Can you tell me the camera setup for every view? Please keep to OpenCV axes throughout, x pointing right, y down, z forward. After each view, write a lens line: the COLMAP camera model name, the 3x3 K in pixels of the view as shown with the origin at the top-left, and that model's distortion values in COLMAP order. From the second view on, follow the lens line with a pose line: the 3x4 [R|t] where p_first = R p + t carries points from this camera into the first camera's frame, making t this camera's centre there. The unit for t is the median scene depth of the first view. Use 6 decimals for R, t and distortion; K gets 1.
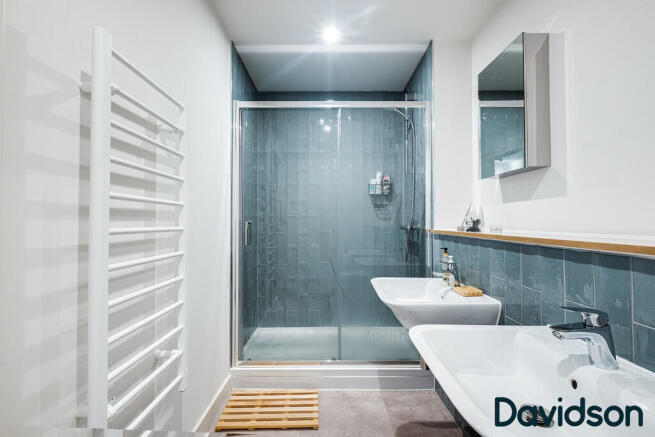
lens RADIAL K [[297.8, 0, 327.5], [0, 297.8, 218.5], [0, 0, 1]] dist [0.003044, 0.000443]
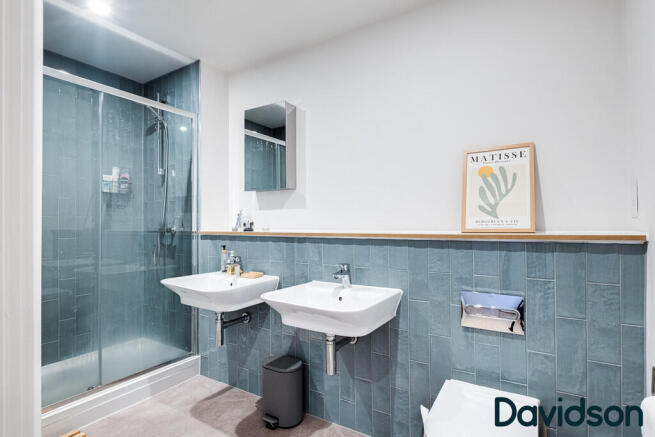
lens RADIAL K [[338.5, 0, 327.5], [0, 338.5, 218.5], [0, 0, 1]] dist [-0.001543, -0.000095]
pose [[0.543145, 0.013422, 0.839532, -0.443379], [-0.005962, 0.999909, -0.012129, 0.002749], [-0.839618, 0.001583, 0.543176, -0.083356]]
